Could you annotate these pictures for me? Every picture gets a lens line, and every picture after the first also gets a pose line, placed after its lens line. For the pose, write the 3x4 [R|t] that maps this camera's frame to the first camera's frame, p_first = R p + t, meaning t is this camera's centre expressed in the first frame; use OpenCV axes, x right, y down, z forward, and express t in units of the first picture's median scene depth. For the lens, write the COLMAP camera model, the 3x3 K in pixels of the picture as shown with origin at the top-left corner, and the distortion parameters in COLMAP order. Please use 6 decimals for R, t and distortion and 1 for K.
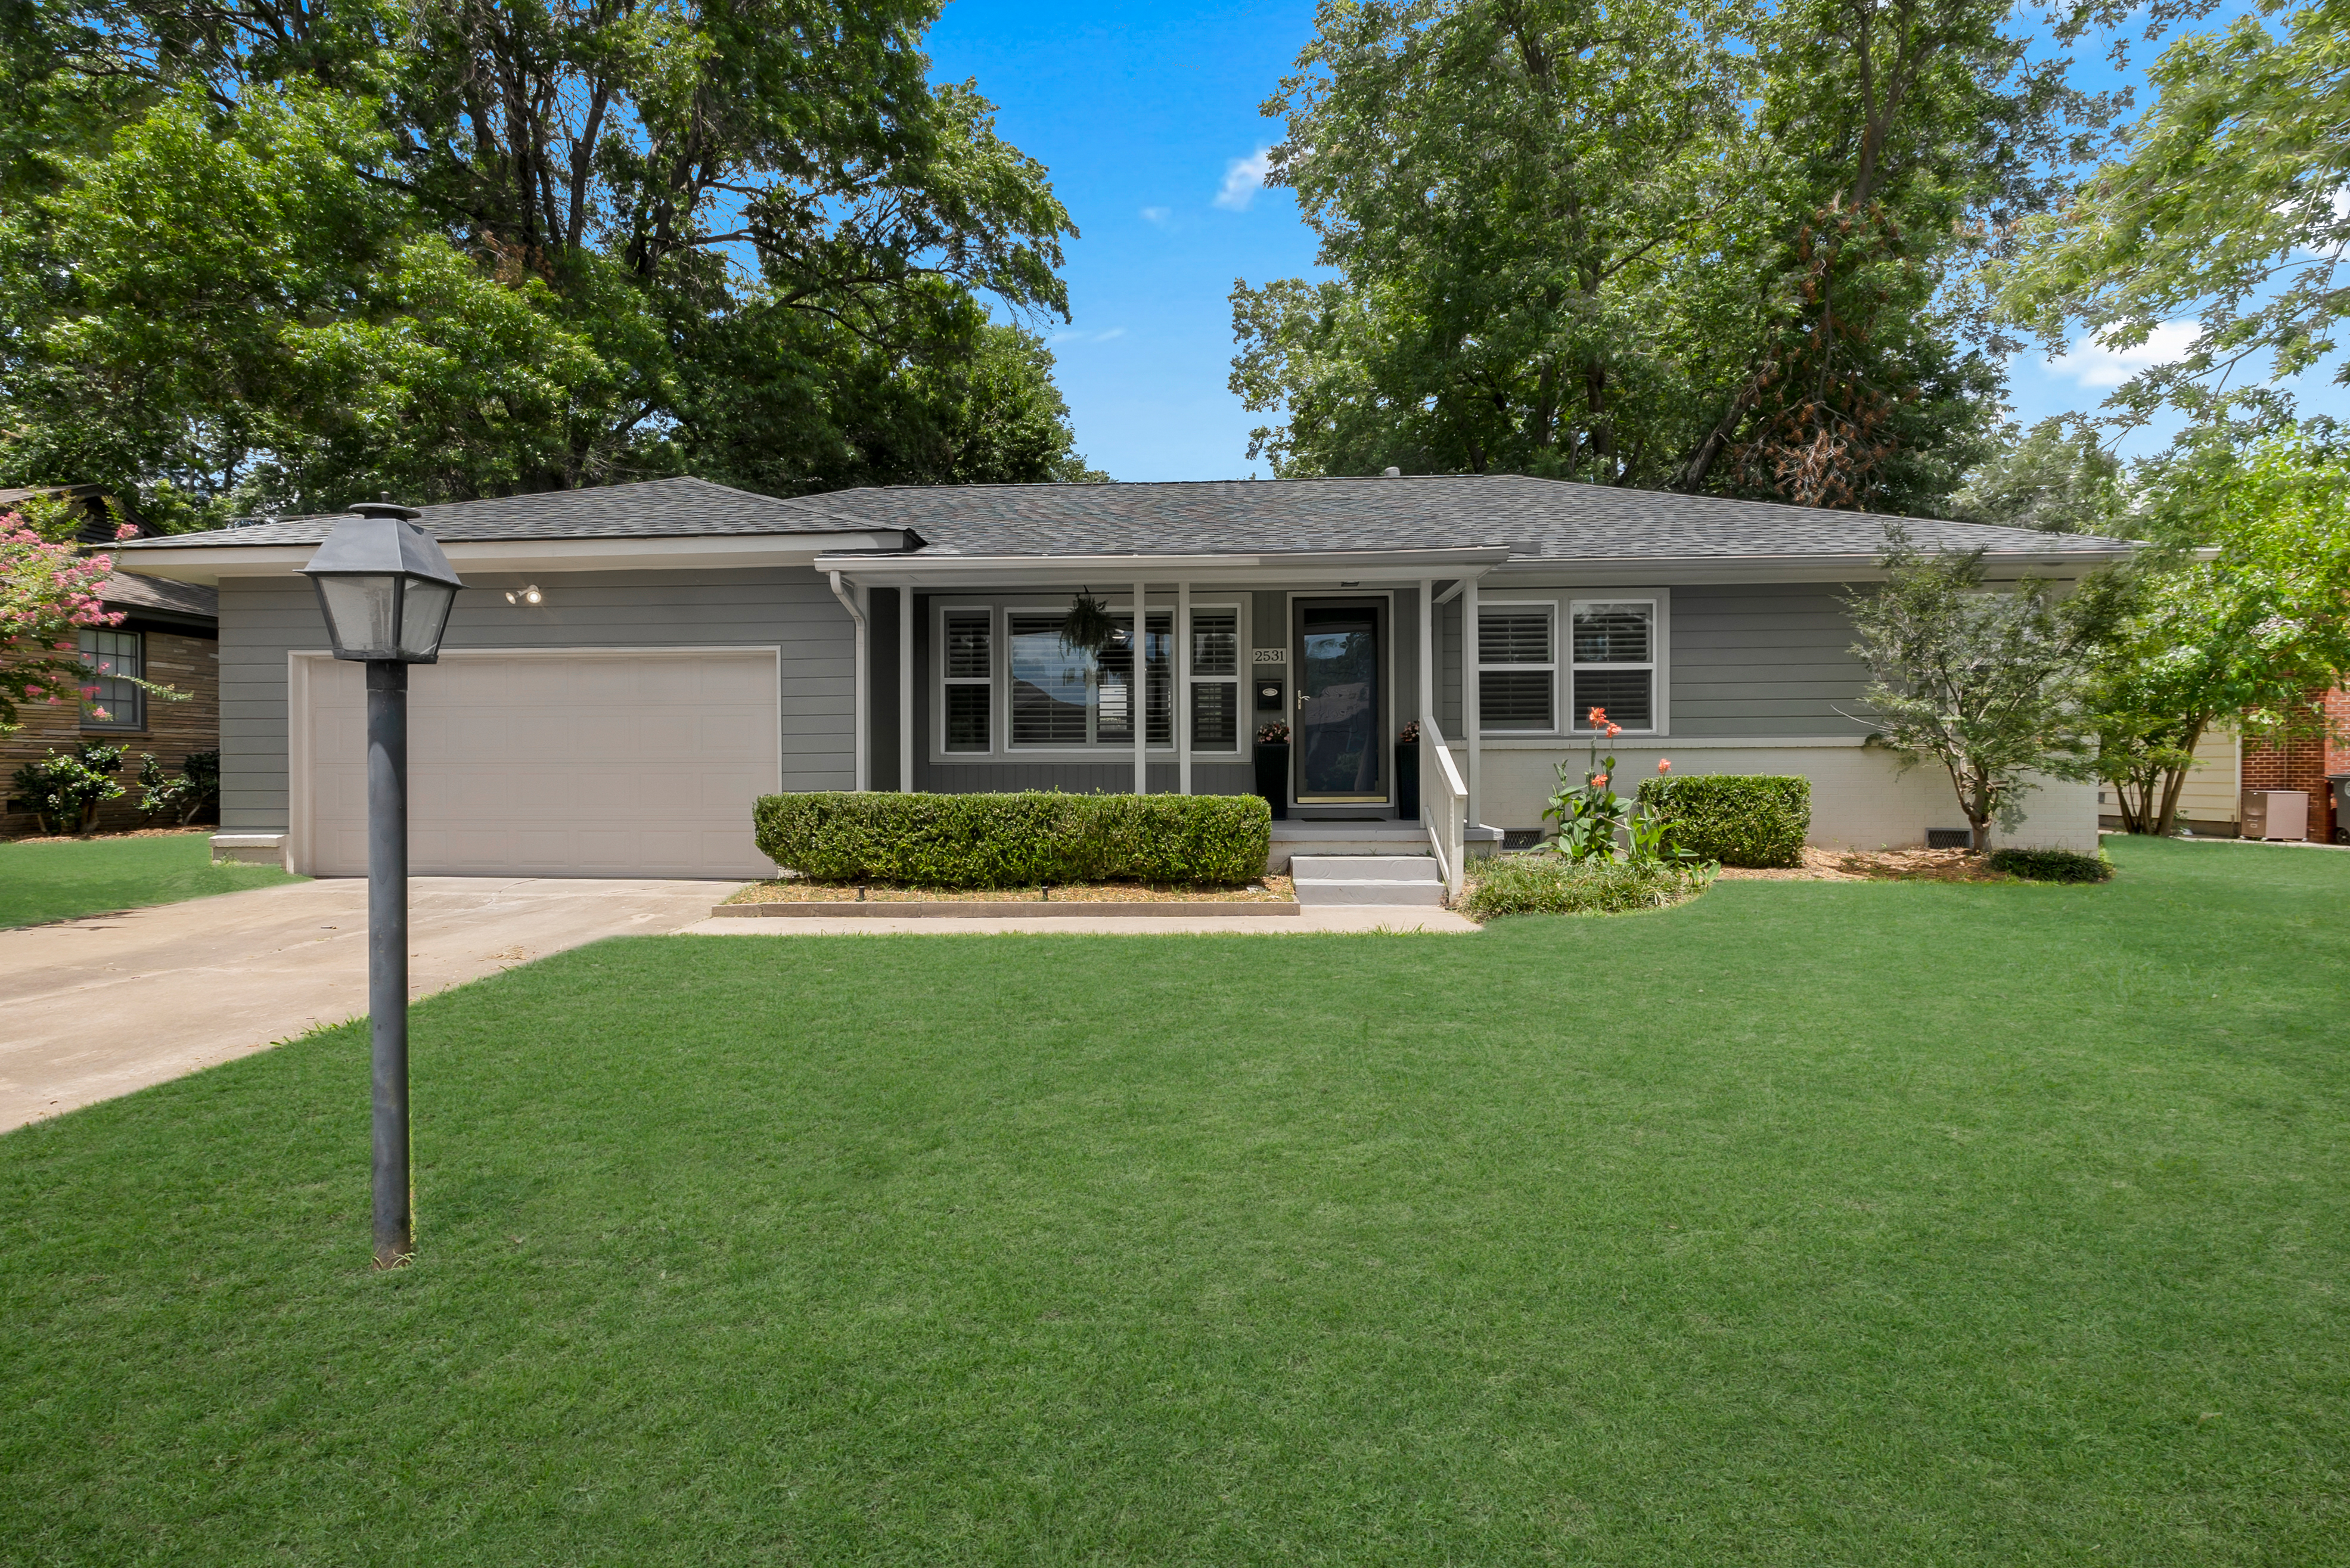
lens RADIAL K [[1078.5, 0, 1175.0], [0, 1078.5, 784.0], [0, 0, 1]] dist [0.013209, -0.000013]
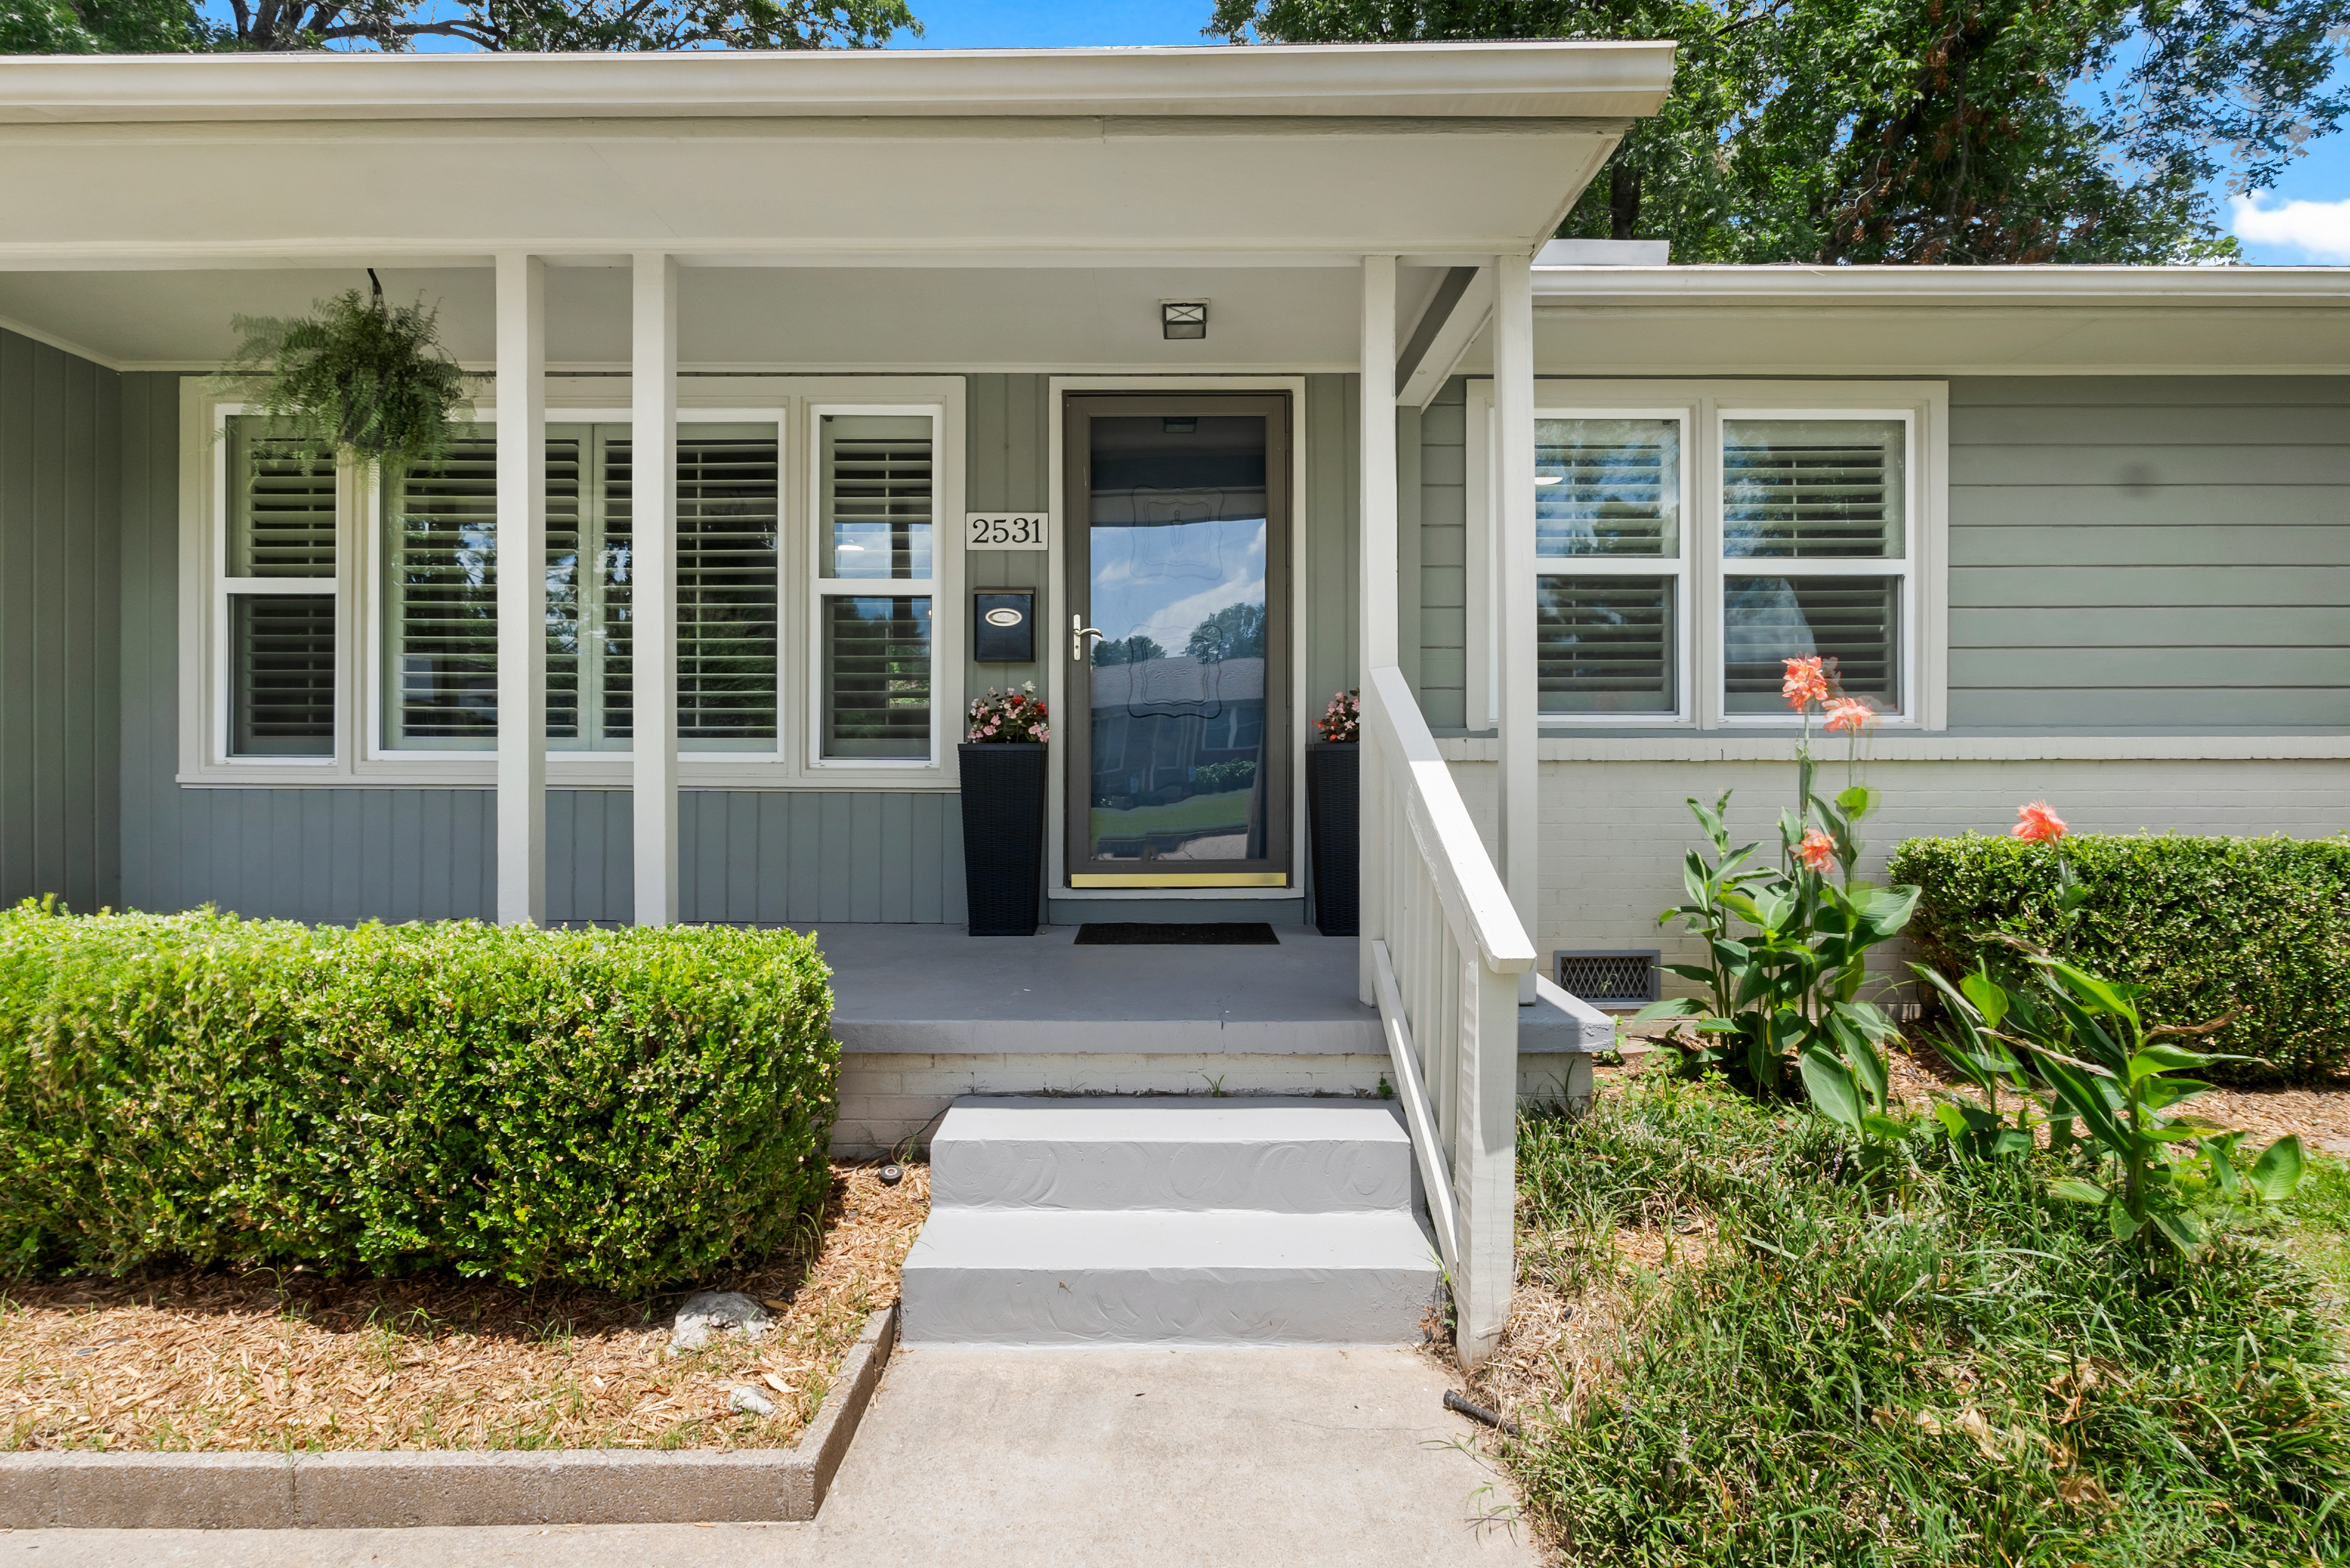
lens RADIAL K [[1093.2, 0, 1175.0], [0, 1093.2, 784.0], [0, 0, 1]] dist [-0.011410, 0.000189]
pose [[0.999210, 0.004433, 0.039494, 0.151112], [-0.004739, 0.999960, 0.007643, -0.027855], [-0.039458, -0.007824, 0.999191, 0.641934]]
